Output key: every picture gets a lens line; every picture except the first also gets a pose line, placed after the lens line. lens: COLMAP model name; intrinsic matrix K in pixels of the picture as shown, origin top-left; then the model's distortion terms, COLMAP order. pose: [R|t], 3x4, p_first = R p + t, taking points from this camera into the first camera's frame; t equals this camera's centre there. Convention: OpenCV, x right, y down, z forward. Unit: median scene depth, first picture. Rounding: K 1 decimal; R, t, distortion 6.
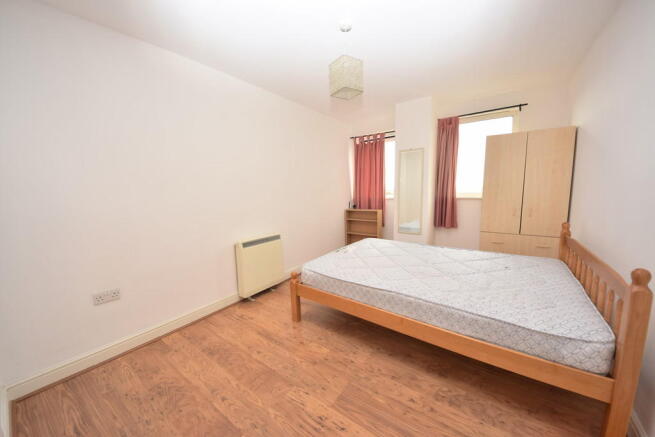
lens RADIAL K [[240.0, 0, 331.7], [0, 240.0, 215.7], [0, 0, 1]] dist [0.000982, -0.000275]
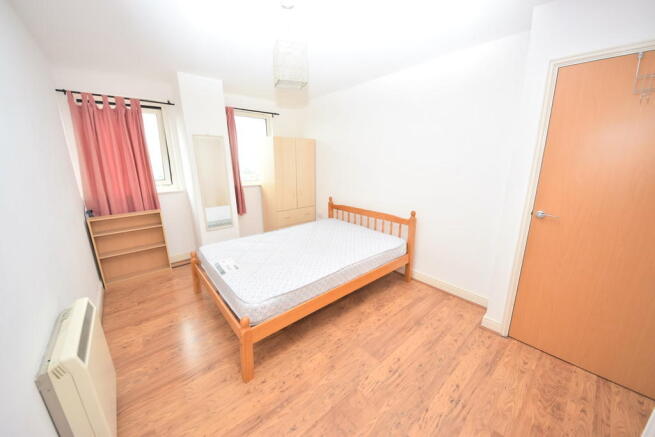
lens RADIAL K [[240.0, 0, 331.8], [0, 240.0, 219.3], [0, 0, 1]] dist [0.000982, -0.000275]
pose [[0.214718, -0.231778, 0.948776, -0.778208], [0.119654, 0.970358, 0.209971, -0.175446], [-0.969319, 0.068440, 0.236086, 0.638982]]
